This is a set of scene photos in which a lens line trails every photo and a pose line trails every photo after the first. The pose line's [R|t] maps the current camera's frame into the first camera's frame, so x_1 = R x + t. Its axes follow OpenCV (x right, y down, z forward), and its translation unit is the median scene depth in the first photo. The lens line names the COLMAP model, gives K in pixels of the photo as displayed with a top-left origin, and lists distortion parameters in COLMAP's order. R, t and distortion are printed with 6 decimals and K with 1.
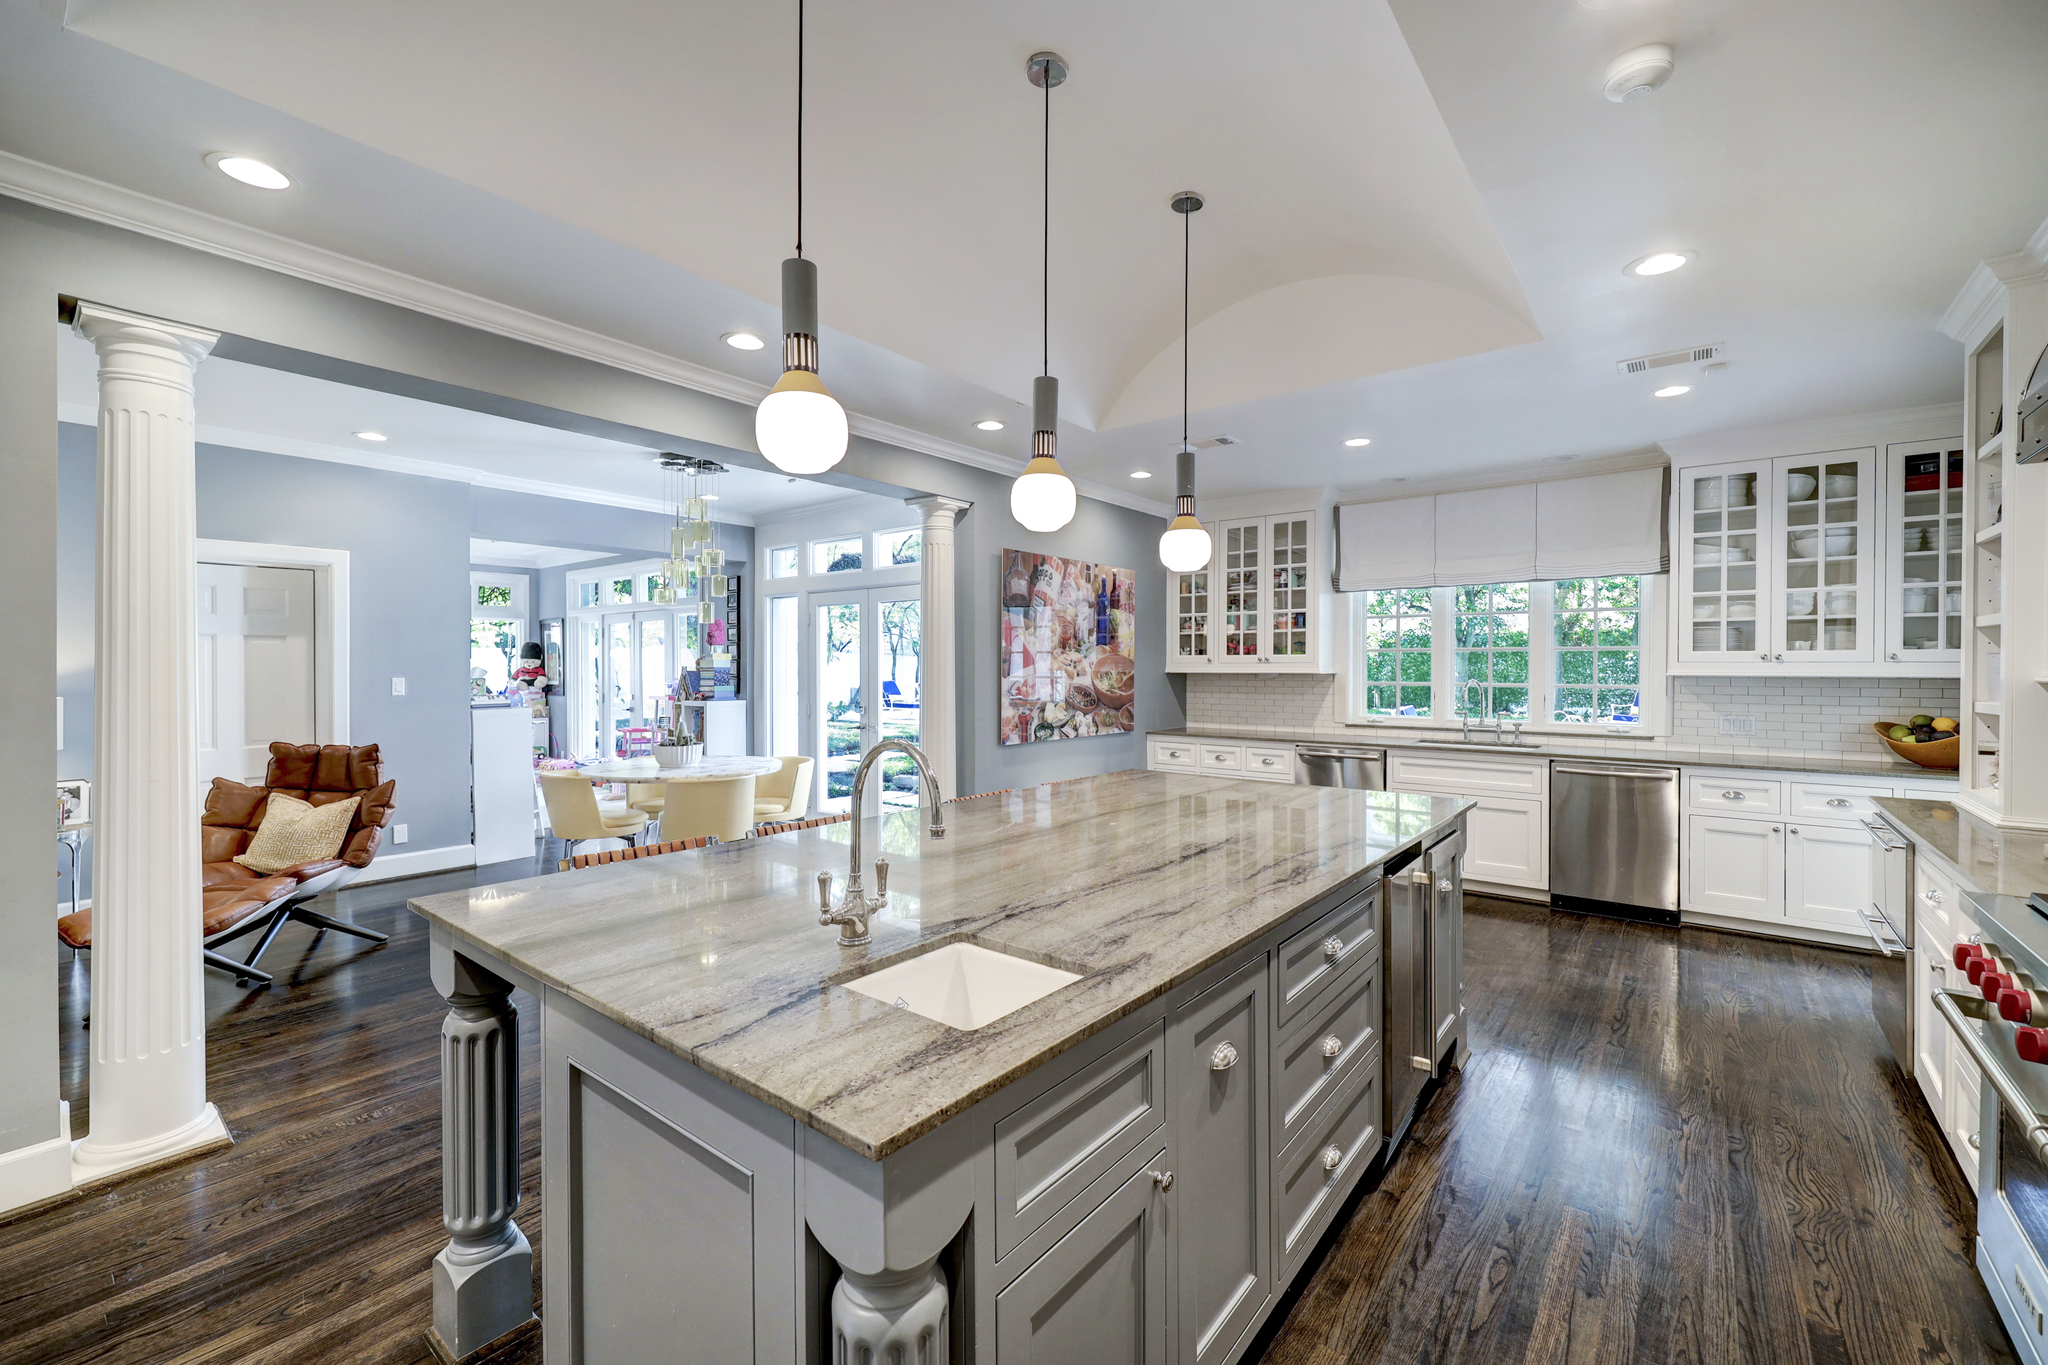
lens RADIAL K [[856.0, 0, 1024.0], [0, 856.0, 682.5], [0, 0, 1]] dist [0.002447, 0.000443]
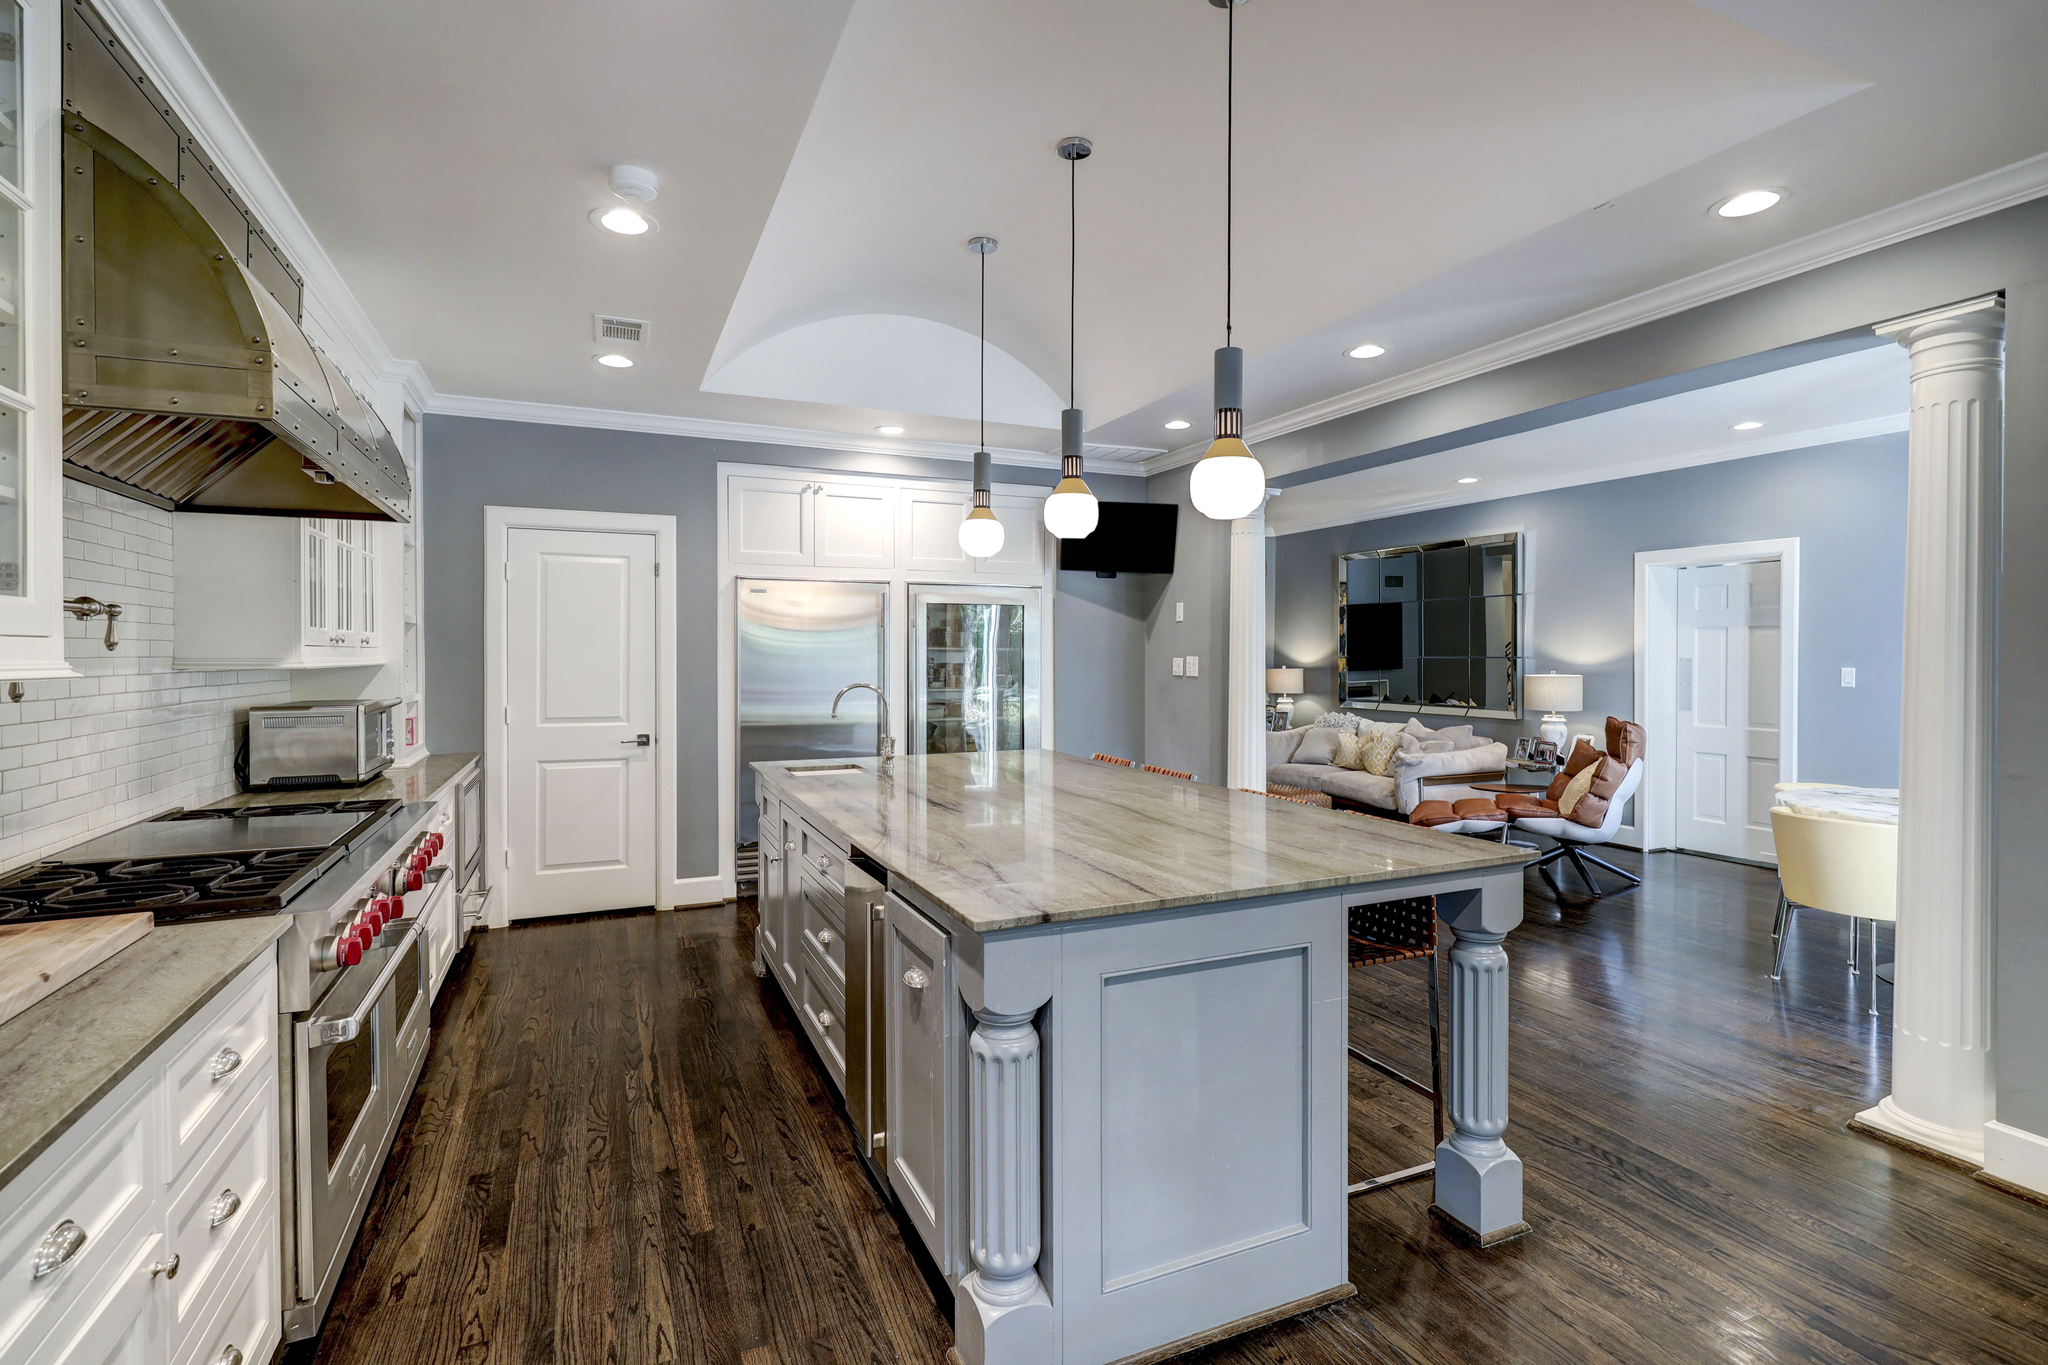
lens RADIAL K [[948.2, 0, 1027.3], [0, 948.2, 670.7], [0, 0, 1]] dist [-0.001820, -0.000279]
pose [[-0.457844, 0.006906, -0.889006, 1.178938], [-0.012295, 0.999825, 0.014099, -0.013249], [0.888947, 0.017386, -0.457679, 1.501709]]
